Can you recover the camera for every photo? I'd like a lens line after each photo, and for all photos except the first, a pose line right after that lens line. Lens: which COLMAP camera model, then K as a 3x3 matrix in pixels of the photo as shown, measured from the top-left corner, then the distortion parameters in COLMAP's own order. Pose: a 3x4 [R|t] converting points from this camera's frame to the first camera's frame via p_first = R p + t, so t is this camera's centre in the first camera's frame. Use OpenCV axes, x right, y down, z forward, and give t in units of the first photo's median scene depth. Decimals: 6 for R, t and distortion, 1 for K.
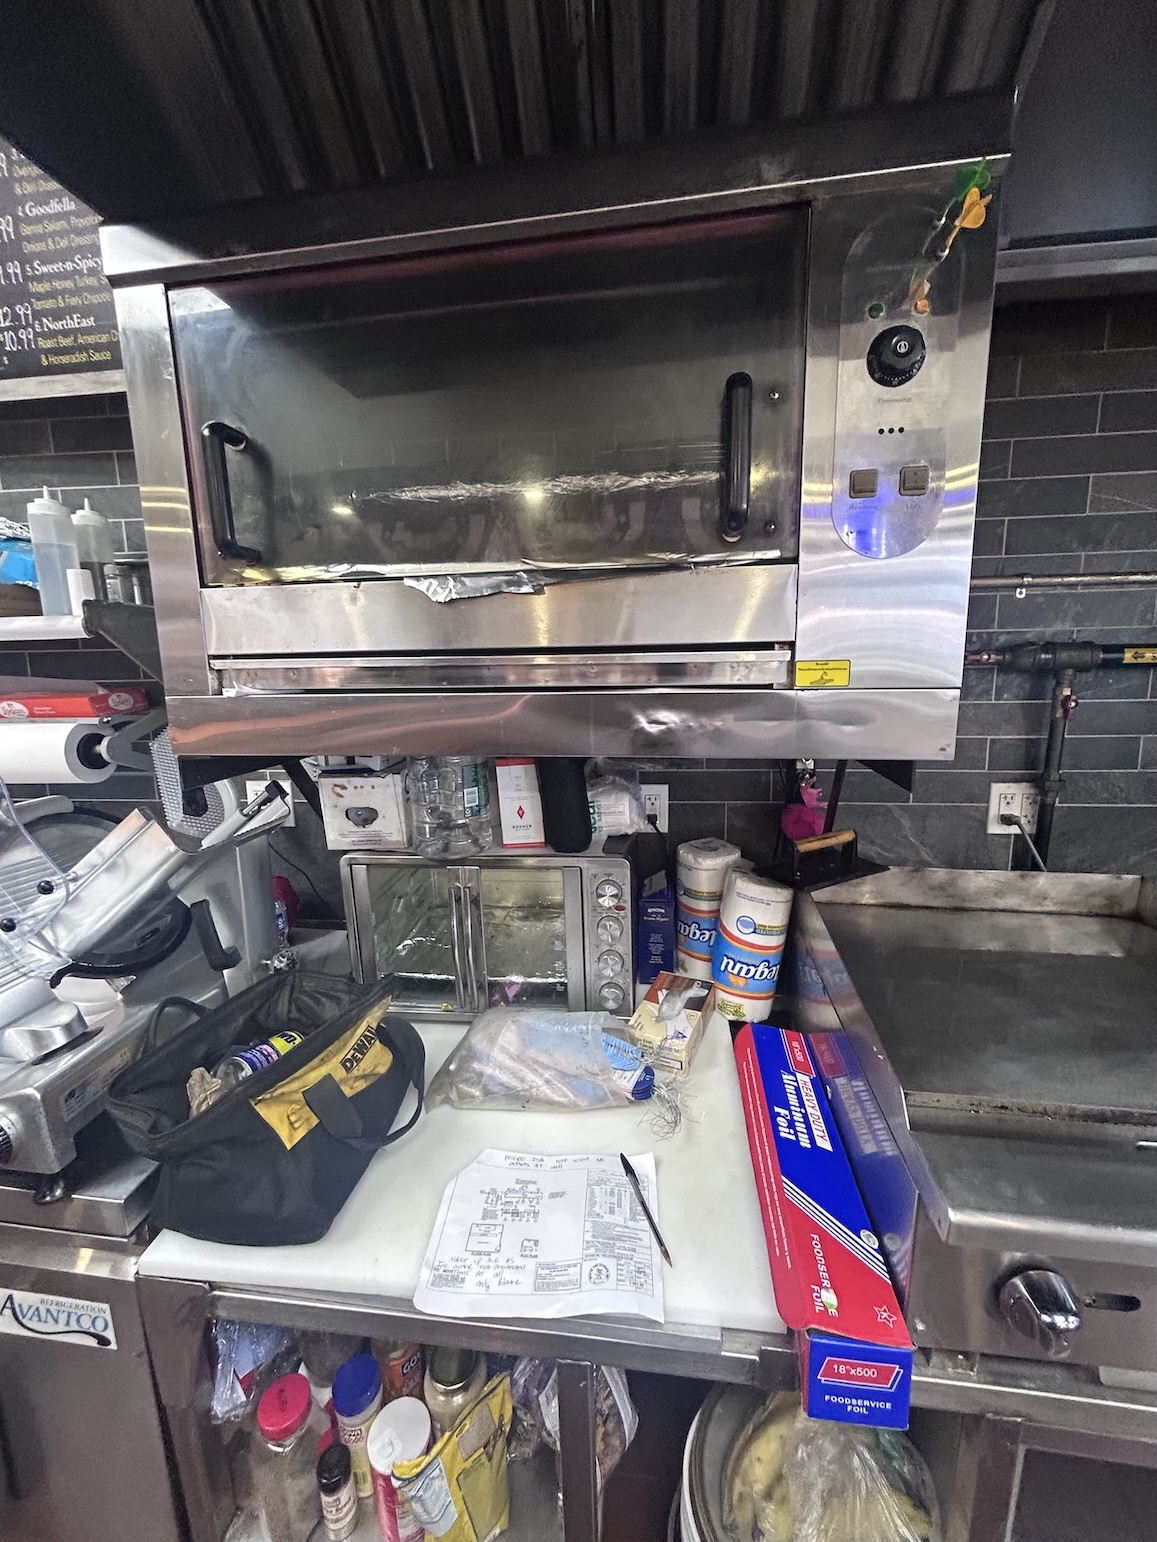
lens RADIAL K [[617.8, 0, 585.4], [0, 617.8, 767.3], [0, 0, 1]] dist [0.000177, 0.000163]
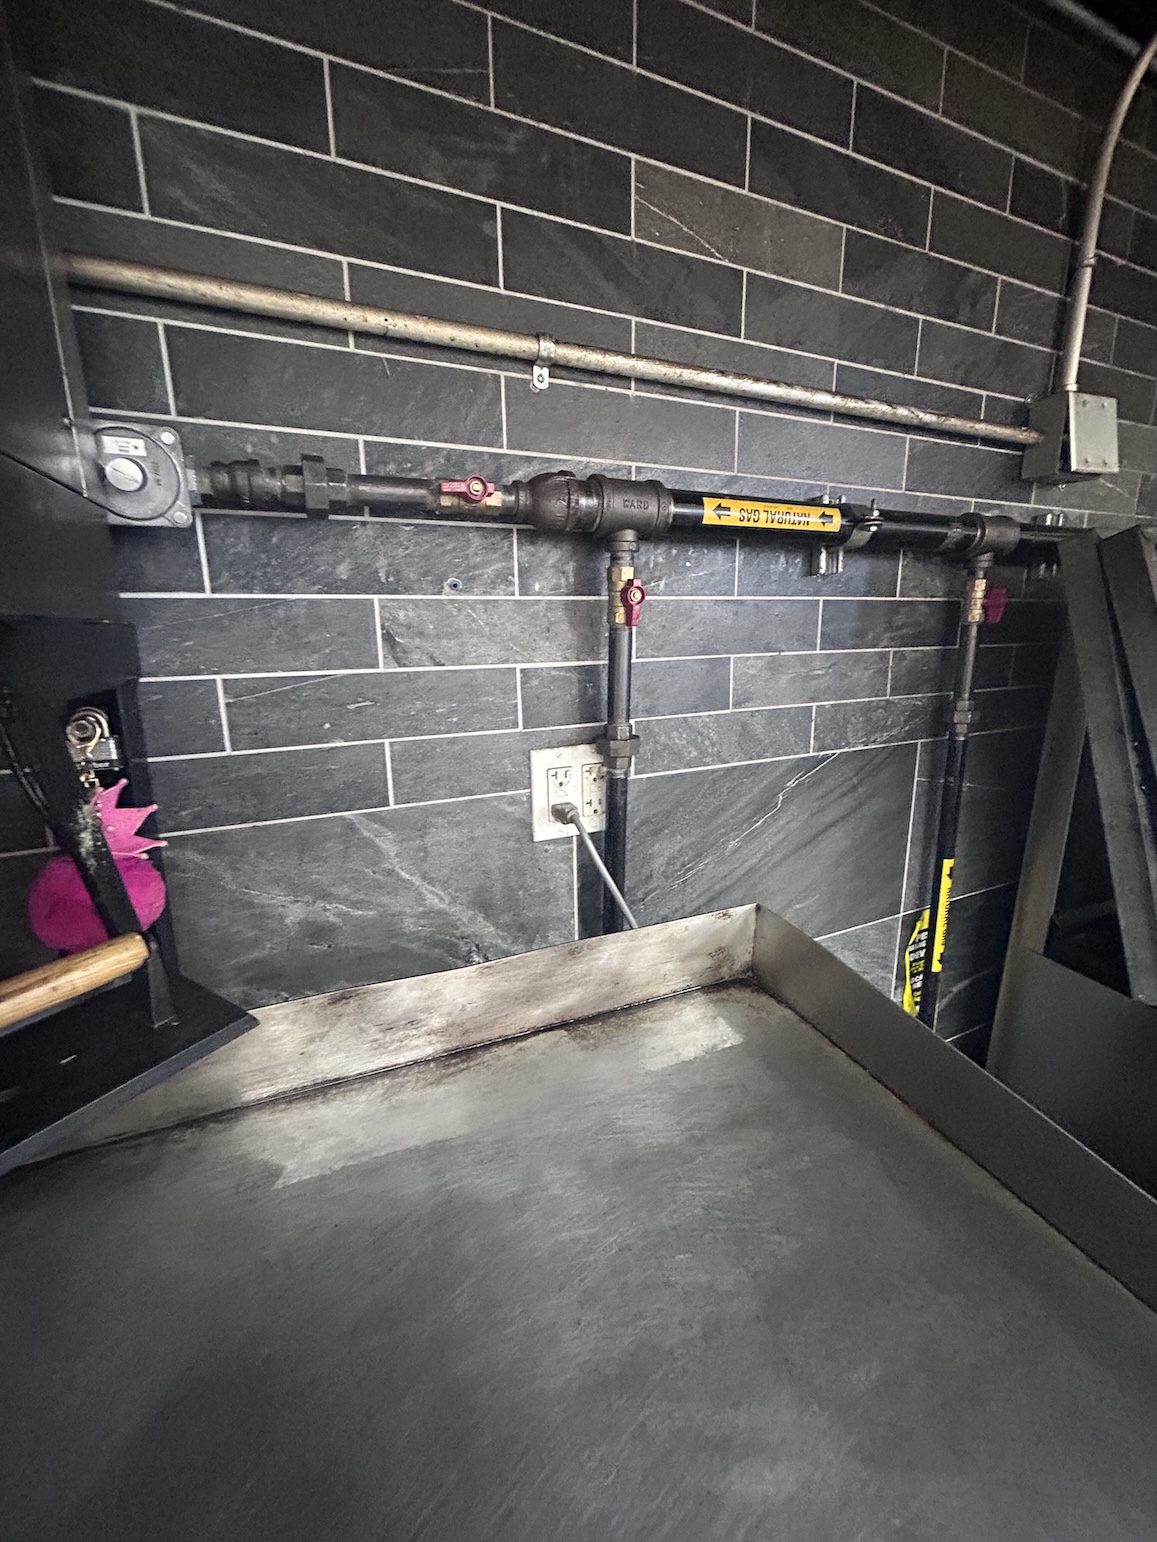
lens RADIAL K [[617.8, 0, 582.3], [0, 617.8, 766.0], [0, 0, 1]] dist [0.000177, 0.000163]
pose [[0.857539, -0.106650, 0.503241, 0.432128], [0.079645, 0.994003, 0.074937, 0.001501], [-0.508215, -0.024181, 0.860891, 0.522609]]
